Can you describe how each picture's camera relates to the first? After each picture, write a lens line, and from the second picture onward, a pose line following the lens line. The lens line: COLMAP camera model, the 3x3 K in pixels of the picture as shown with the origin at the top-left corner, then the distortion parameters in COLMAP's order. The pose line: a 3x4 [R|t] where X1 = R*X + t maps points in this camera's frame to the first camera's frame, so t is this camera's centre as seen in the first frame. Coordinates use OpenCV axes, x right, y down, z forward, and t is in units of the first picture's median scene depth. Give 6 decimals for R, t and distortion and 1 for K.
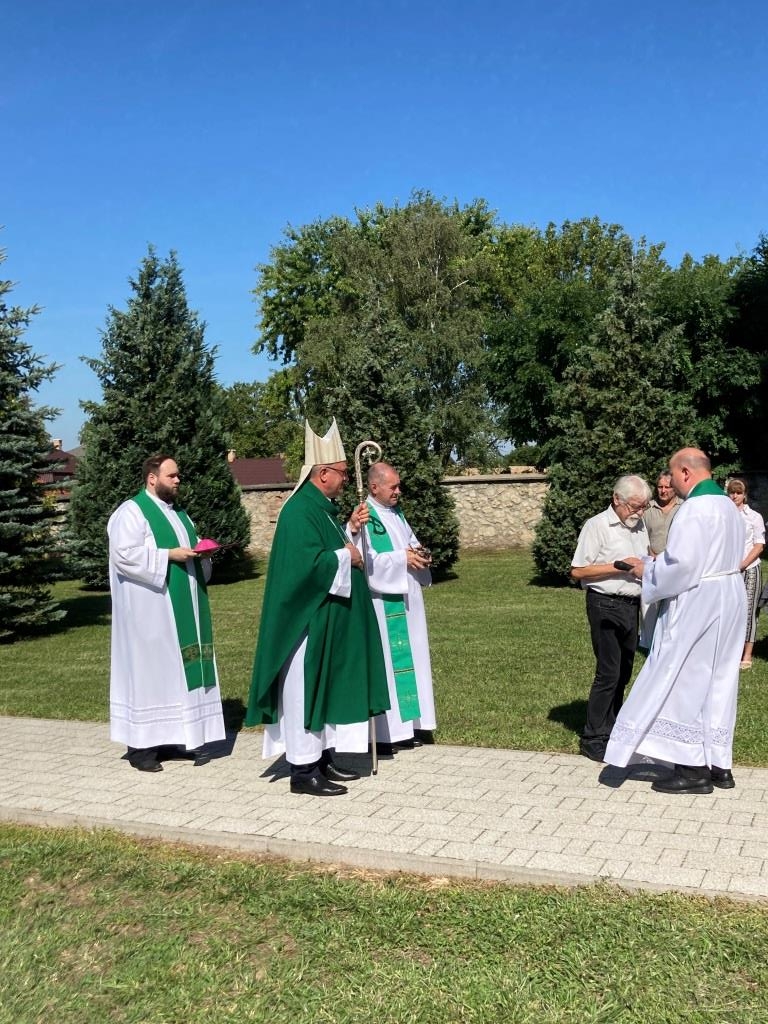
lens RADIAL K [[1039.7, 0, 397.4], [0, 1039.7, 517.2], [0, 0, 1]] dist [0.231945, -0.860934]
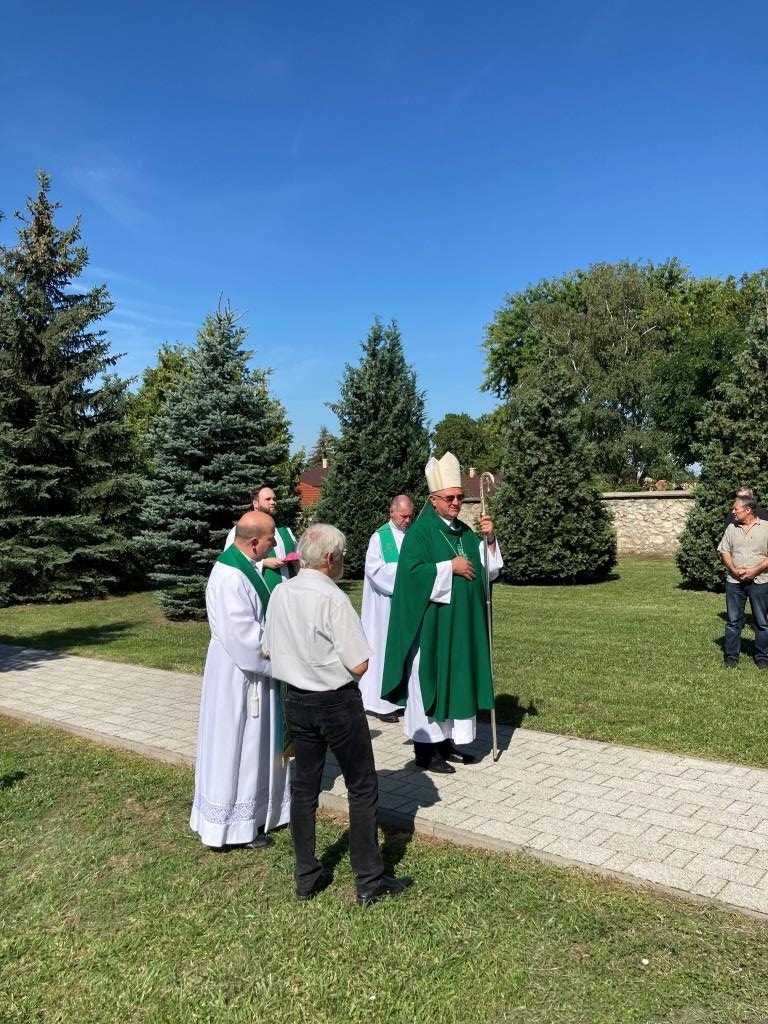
lens RADIAL K [[835.4, 0, 389.9], [0, 835.4, 504.2], [0, 0, 1]] dist [0.093618, -0.221481]
pose [[0.963974, 0.008687, -0.265856, 0.067431], [-0.013951, 0.999742, -0.017916, -0.006739], [0.265632, 0.020980, 0.963846, 0.006246]]
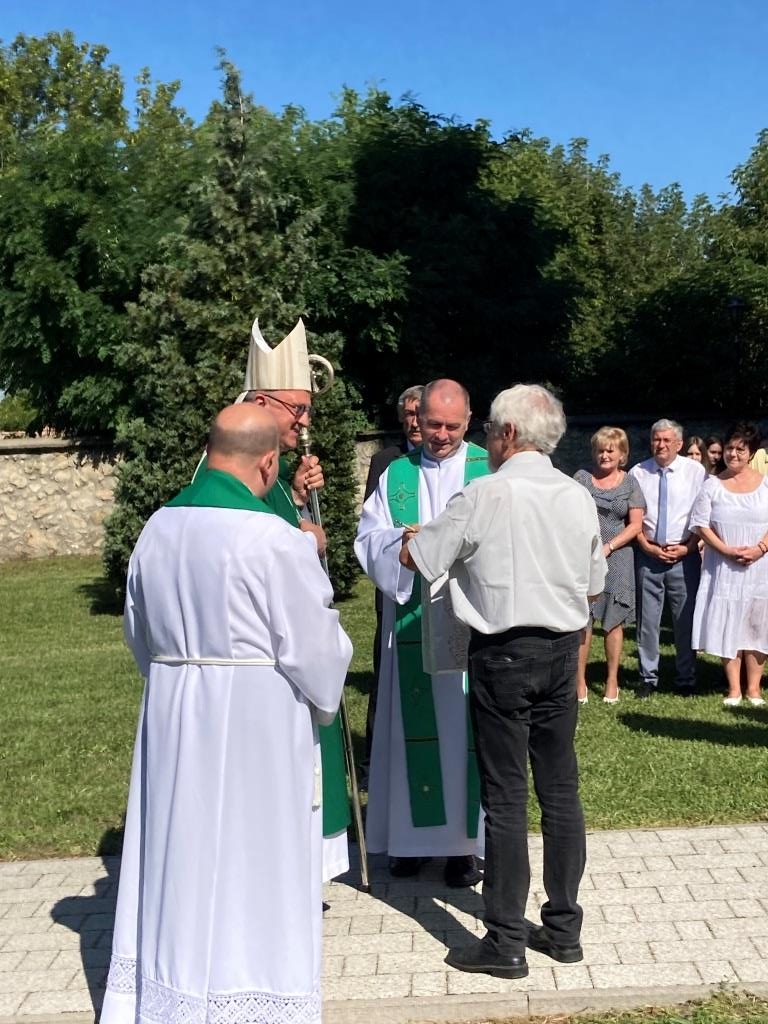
lens RADIAL K [[1665.4, 0, 384.0], [0, 1665.4, 512.0], [0, 0, 1]] dist [0.304029, -1.444950]
pose [[0.920906, -0.026473, 0.388884, -0.097743], [0.027412, 0.999619, 0.003137, 0.005266], [-0.388819, 0.007771, 0.921281, 0.014641]]
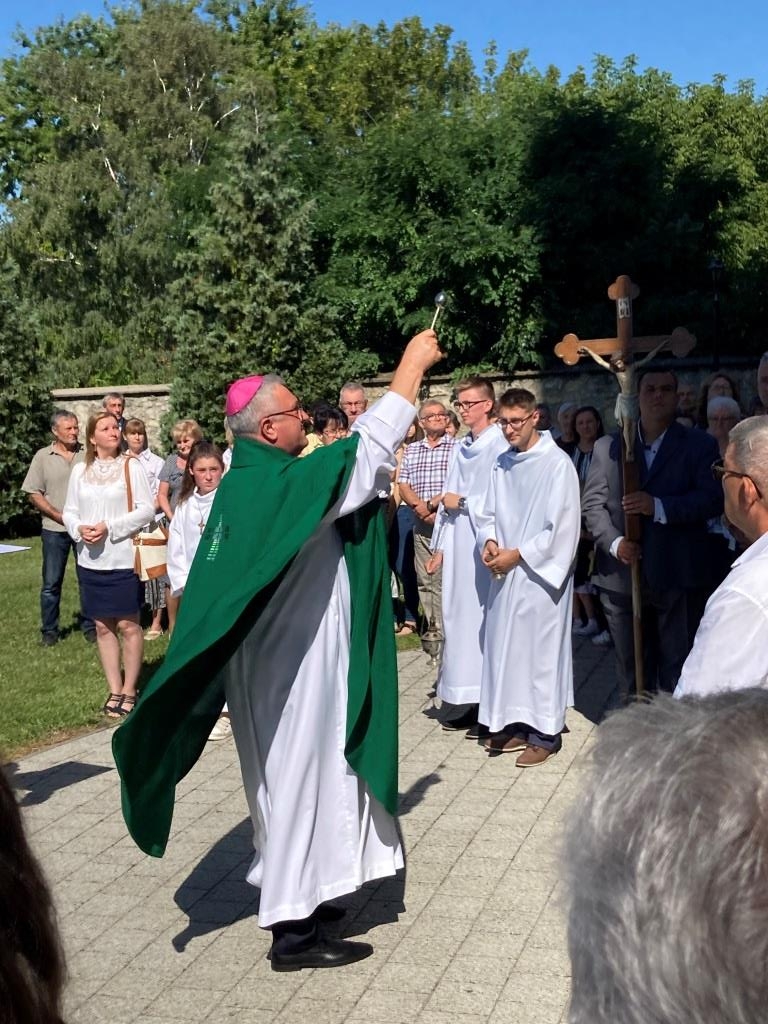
lens RADIAL K [[1458.8, 0, 407.8], [0, 1458.8, 497.3], [0, 0, 1]] dist [0.238384, -1.035224]
pose [[0.997368, -0.027406, 0.067130, 0.236141], [0.023689, 0.998175, 0.055552, -0.017941], [-0.068530, -0.053816, 0.996196, -0.103303]]
